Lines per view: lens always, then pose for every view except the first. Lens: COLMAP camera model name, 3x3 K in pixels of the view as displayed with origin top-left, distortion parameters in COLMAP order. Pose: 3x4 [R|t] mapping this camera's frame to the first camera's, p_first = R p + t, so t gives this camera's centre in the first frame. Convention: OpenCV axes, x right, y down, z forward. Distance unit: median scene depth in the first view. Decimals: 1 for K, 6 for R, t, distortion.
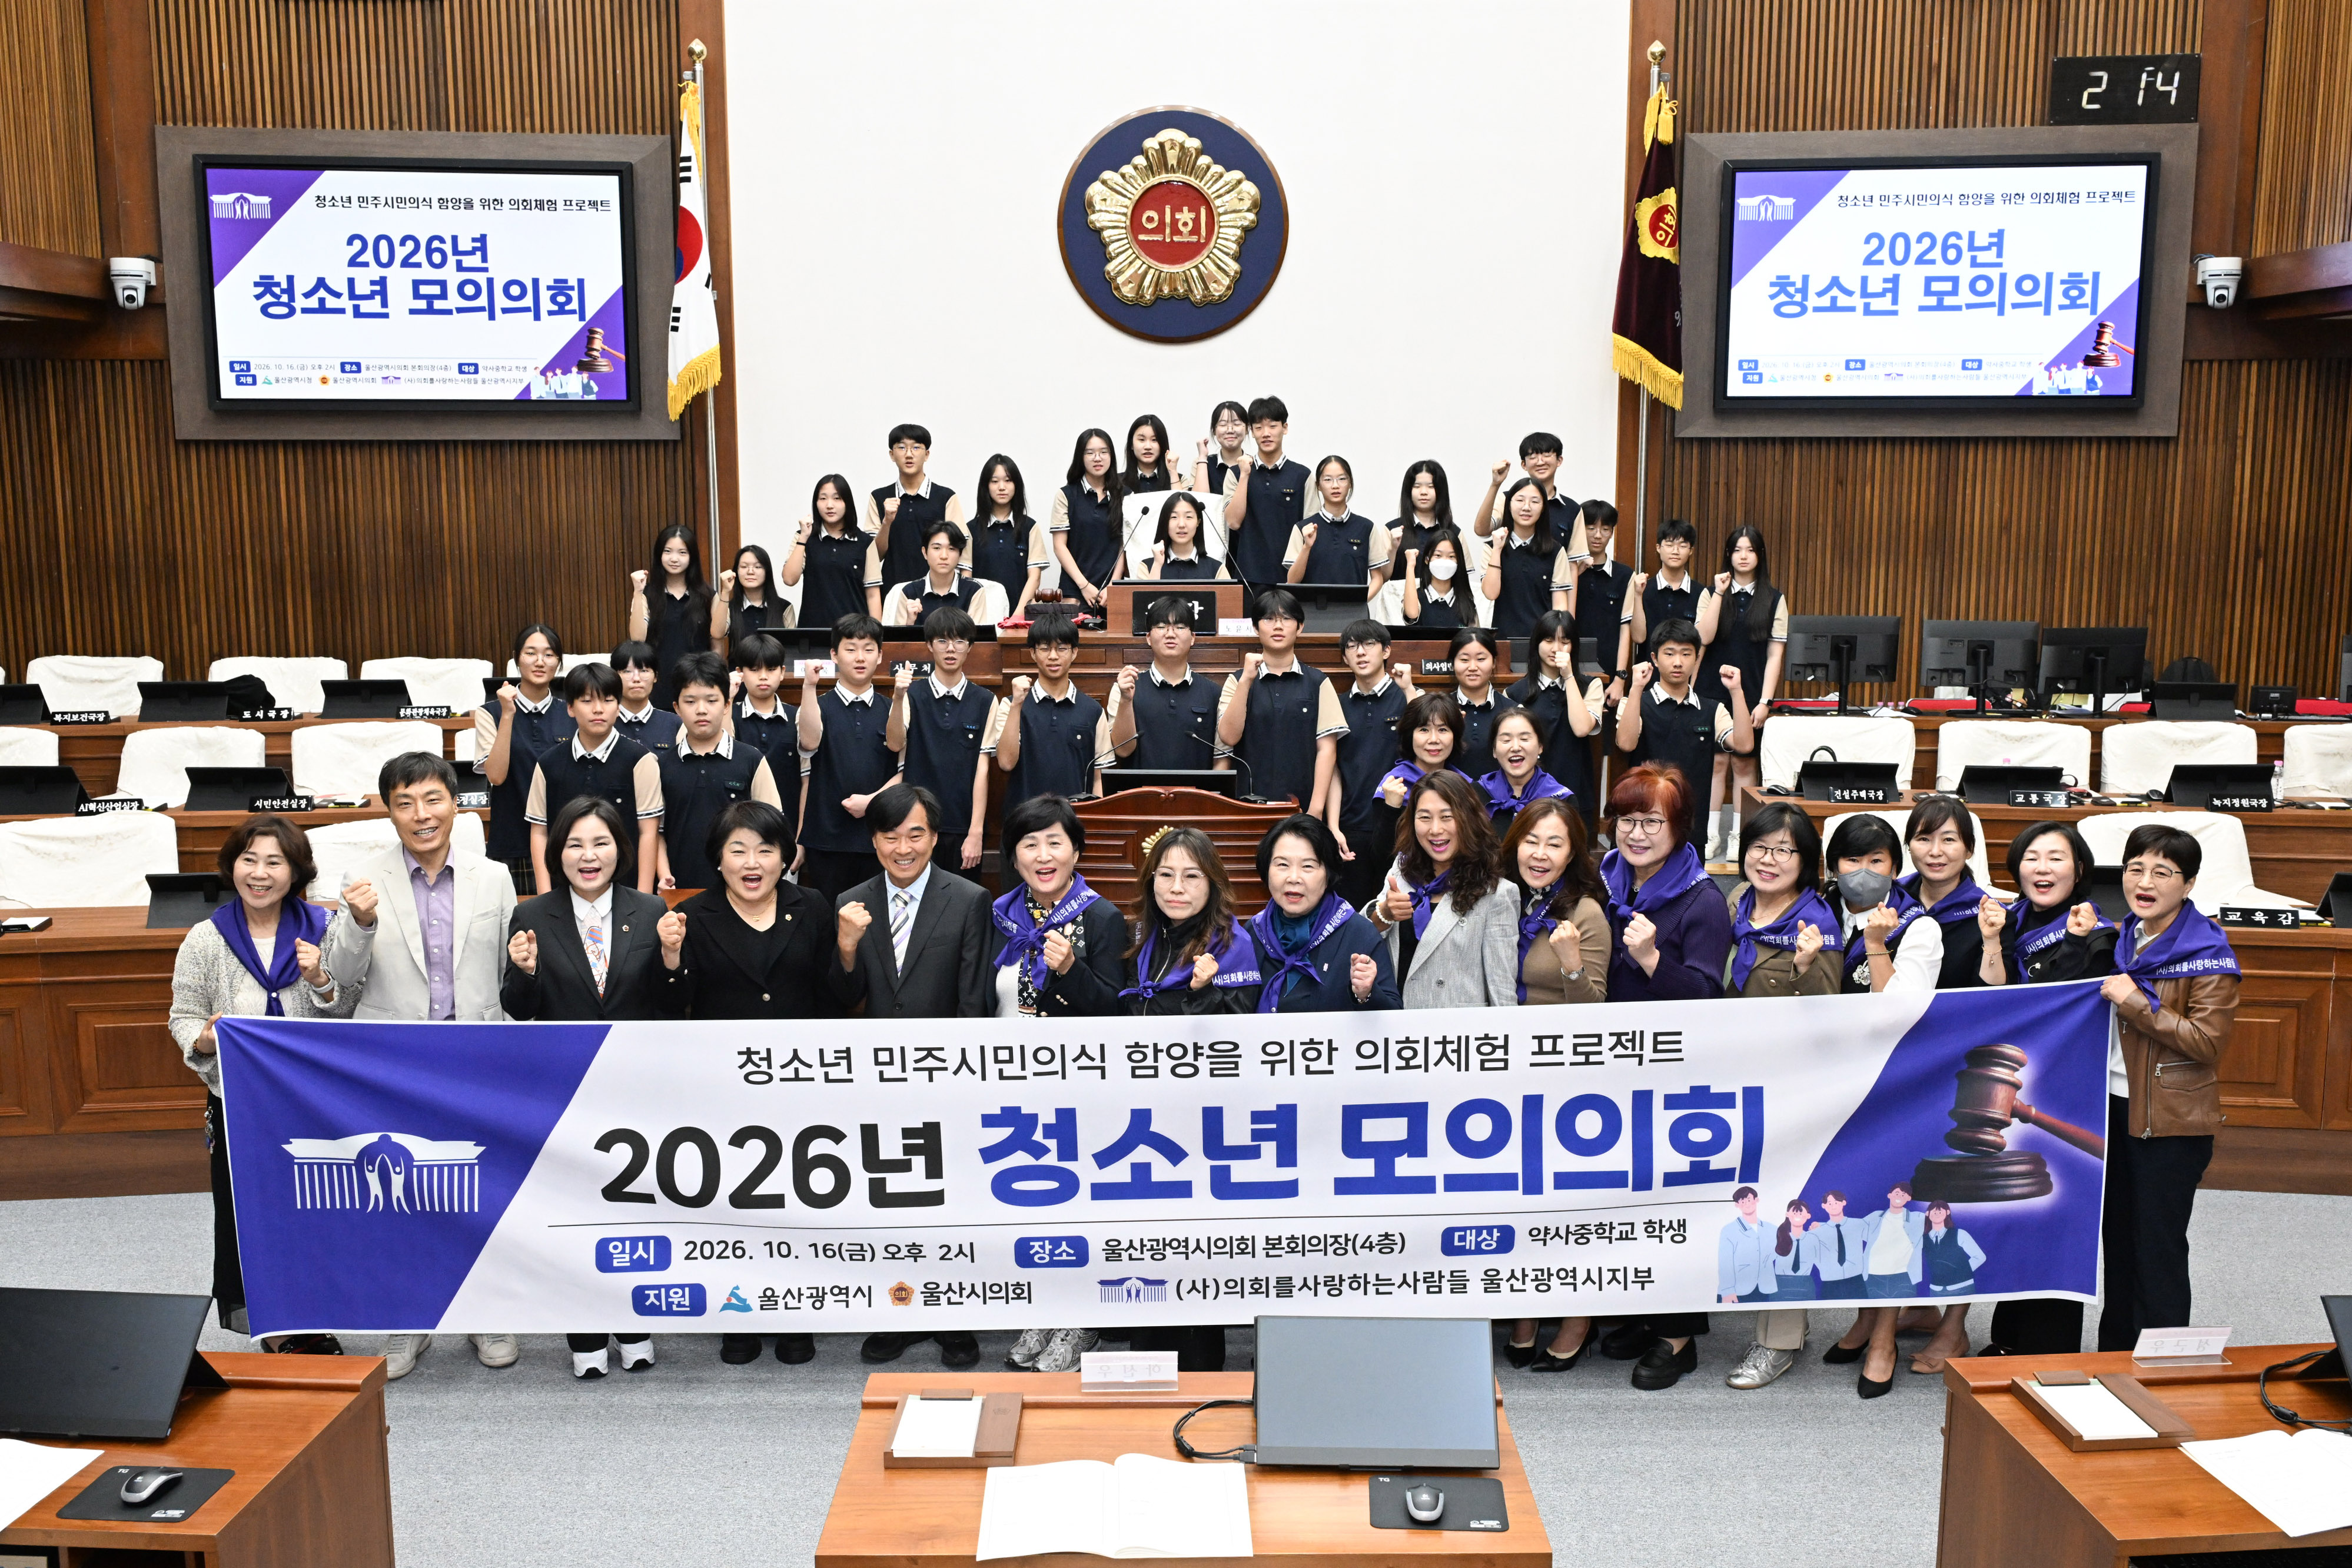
lens RADIAL K [[2184.0, 0, 1185.7], [0, 2184.0, 790.8], [0, 0, 1]] dist [-0.003642, -0.004370]
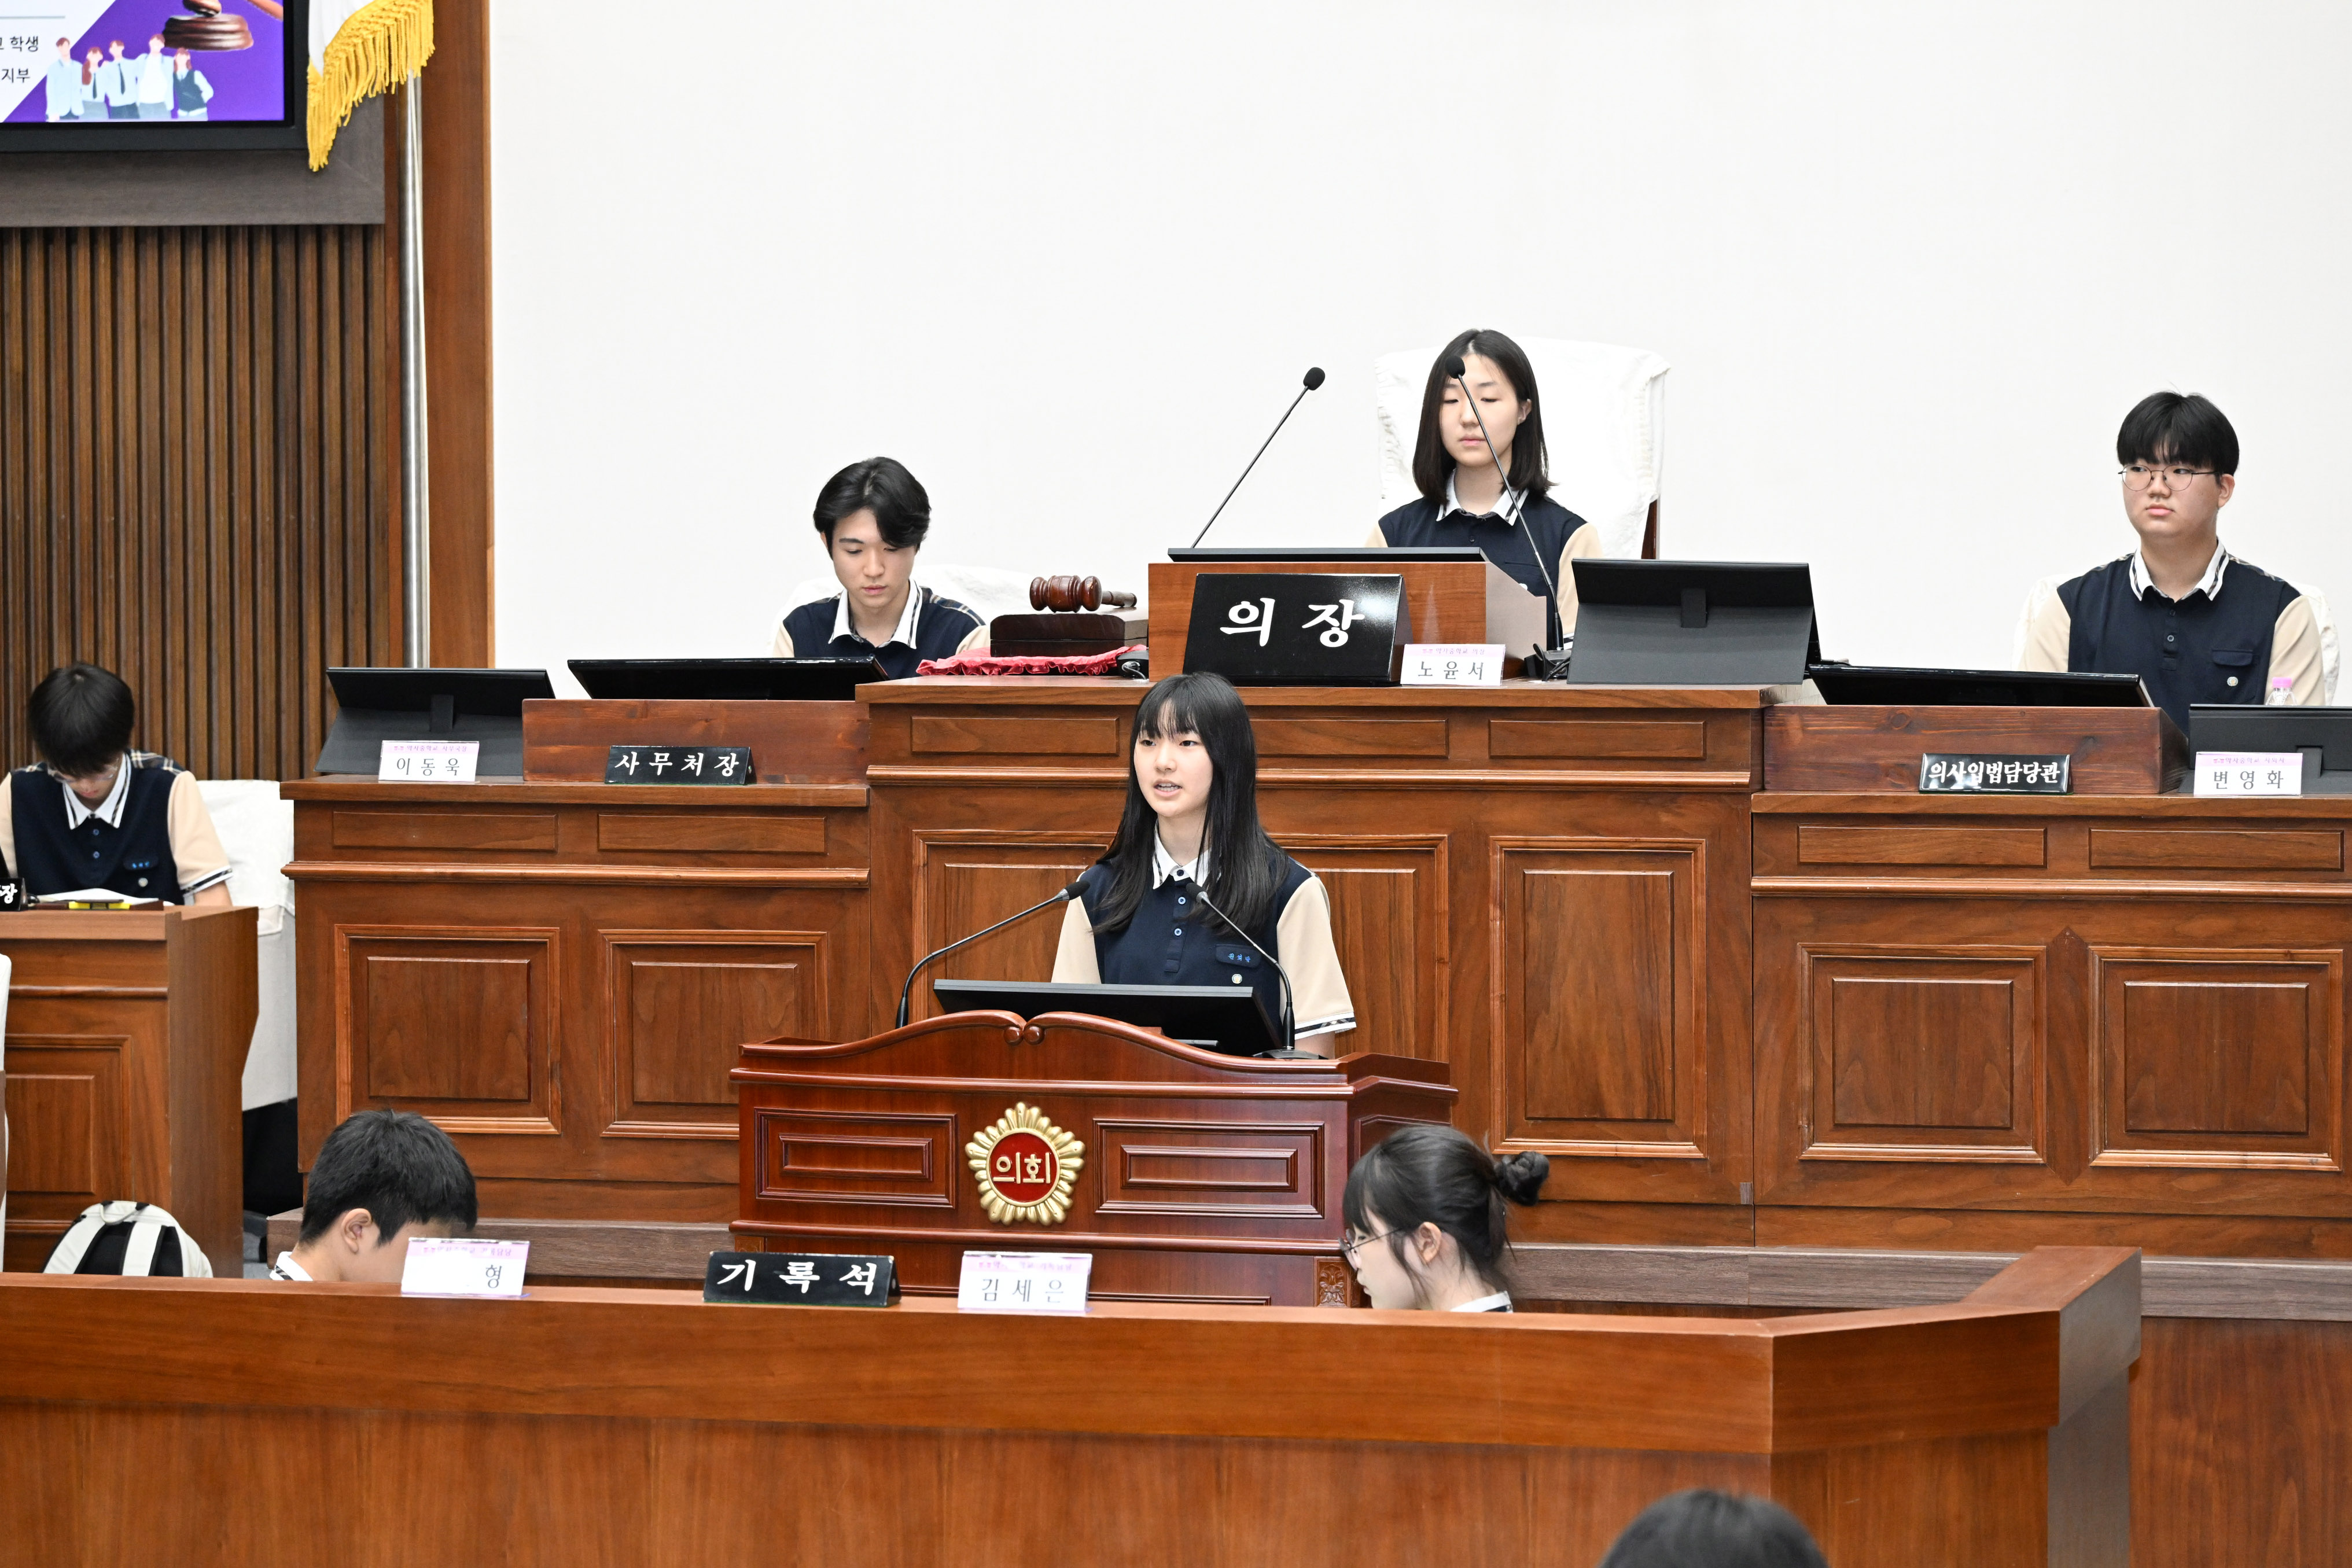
lens RADIAL K [[8228.0, 0, 1176.0], [0, 8228.0, 784.0], [0, 0, 1]] dist [-0.040340, 0.086066]
pose [[0.962167, 0.009574, -0.272292, 0.289276], [-0.036886, 0.994759, -0.095363, 0.067568], [0.269952, 0.101799, 0.957477, -0.320796]]
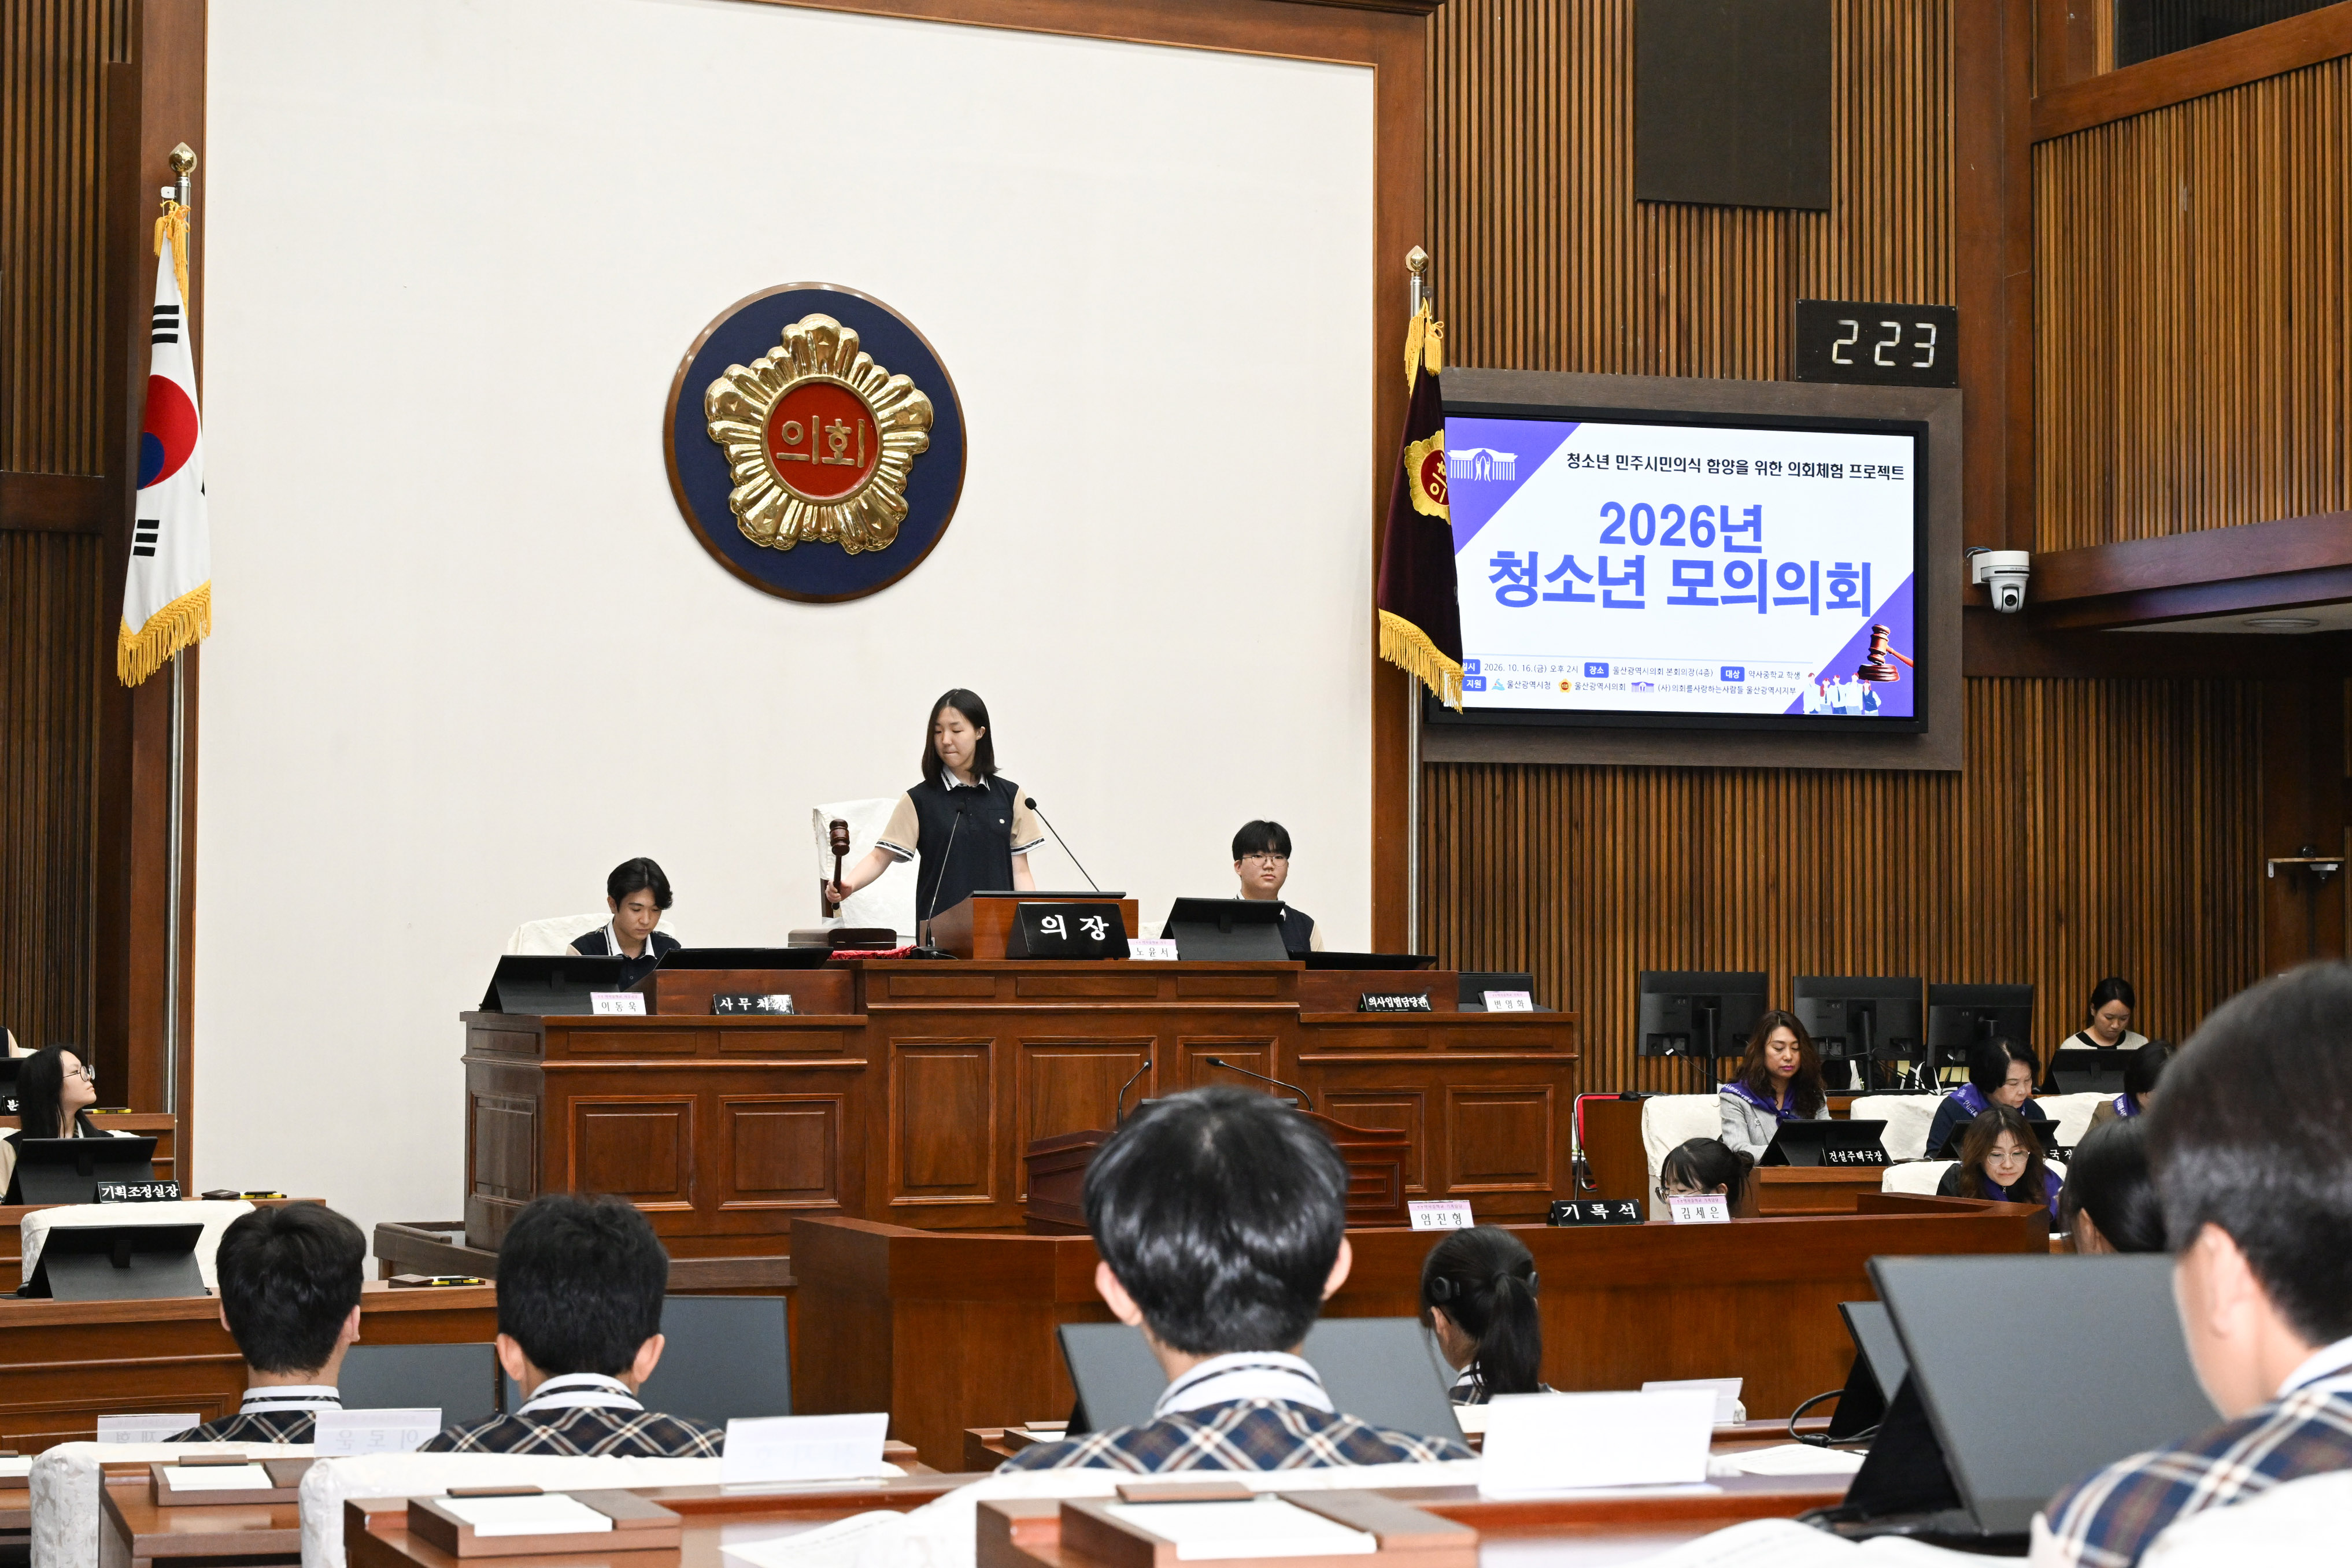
lens RADIAL K [[4312.1, 0, 1176.0], [0, 4312.1, 784.0], [0, 0, 1]] dist [-0.010302, 0.069465]
pose [[0.909234, 0.020722, 0.415769, -0.457451], [0.060520, 0.981569, -0.181270, 0.109046], [-0.411862, 0.189979, 0.891223, -0.275609]]
